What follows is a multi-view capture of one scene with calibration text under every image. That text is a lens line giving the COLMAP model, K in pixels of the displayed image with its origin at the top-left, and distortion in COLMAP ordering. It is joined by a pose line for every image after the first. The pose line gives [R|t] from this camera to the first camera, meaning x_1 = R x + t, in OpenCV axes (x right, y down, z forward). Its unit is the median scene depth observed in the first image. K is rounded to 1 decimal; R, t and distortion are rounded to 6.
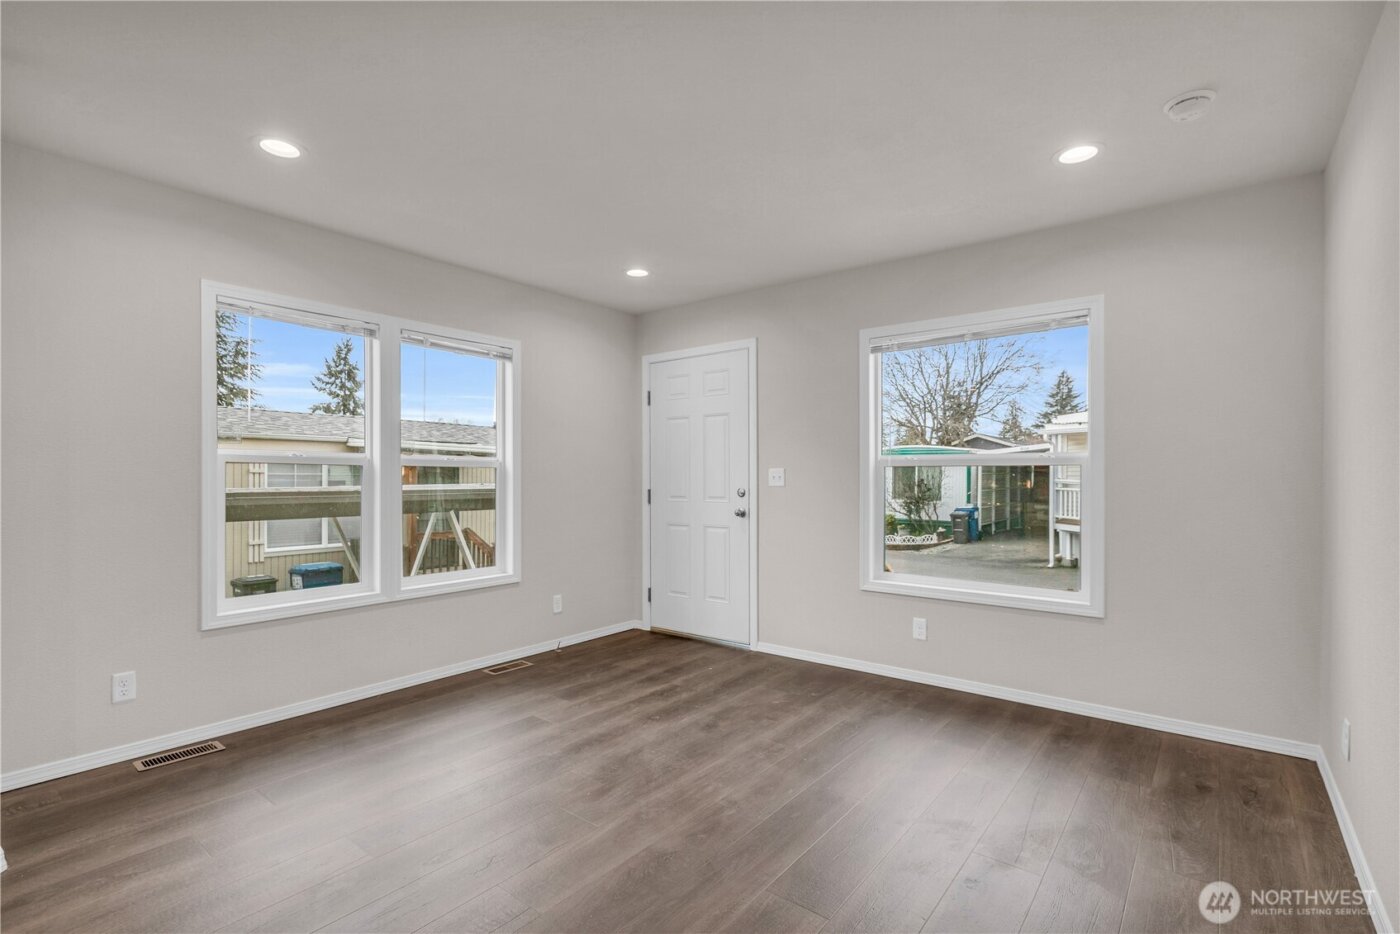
lens RADIAL K [[643.0, 0, 700.7], [0, 643.0, 472.7], [0, 0, 1]] dist [0.000639, 0.000029]
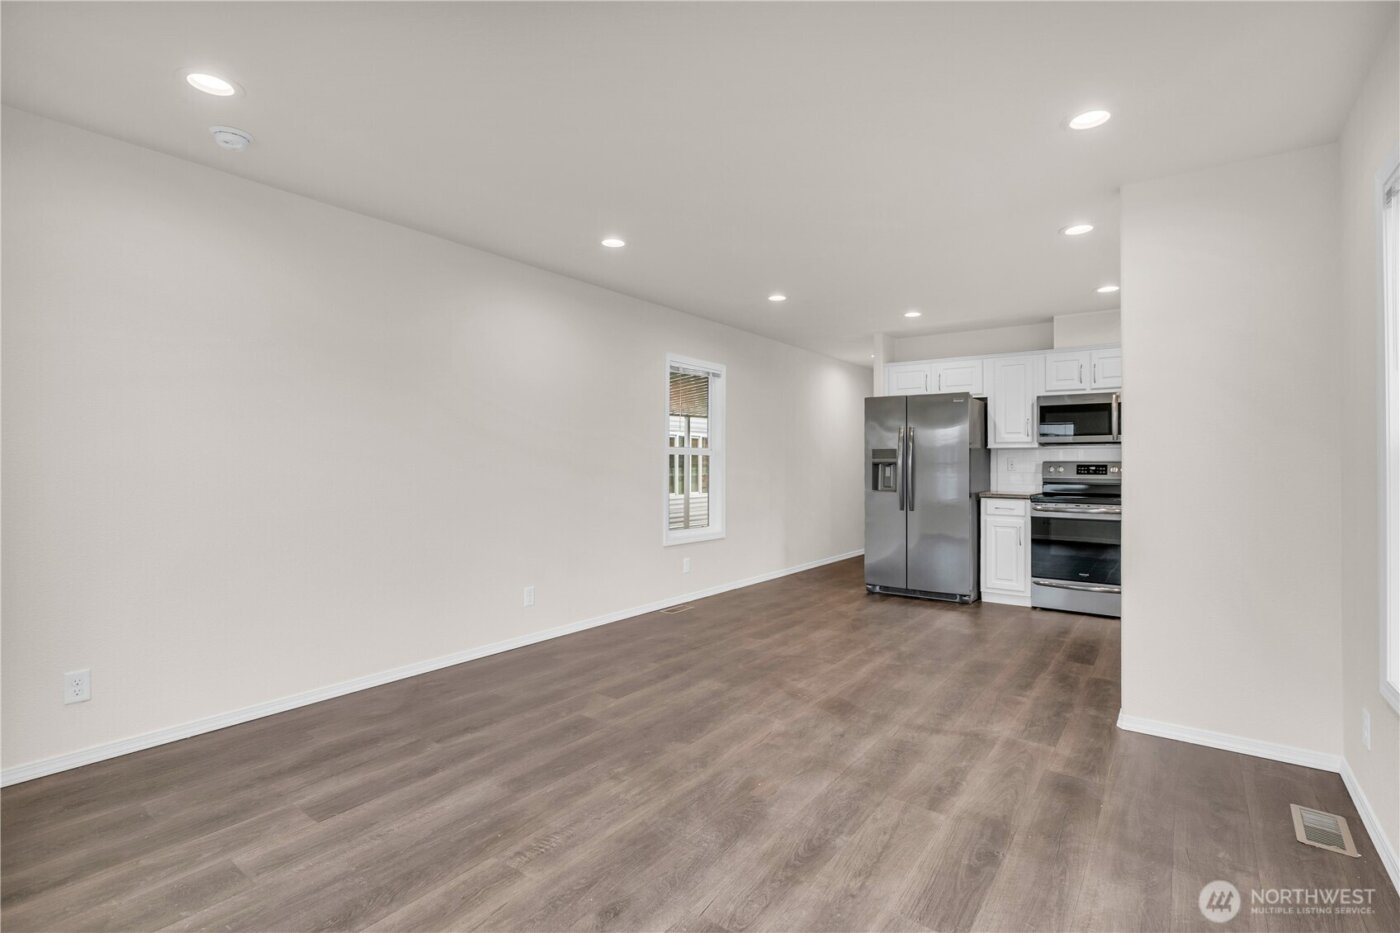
lens RADIAL K [[643.0, 0, 700.0], [0, 643.0, 463.8], [0, 0, 1]] dist [0.000639, 0.000029]
pose [[-0.999651, -0.009303, -0.024736, -0.053899], [-0.009286, 0.999957, -0.000806, 0.013742], [0.024743, -0.000576, -0.999694, 1.956673]]
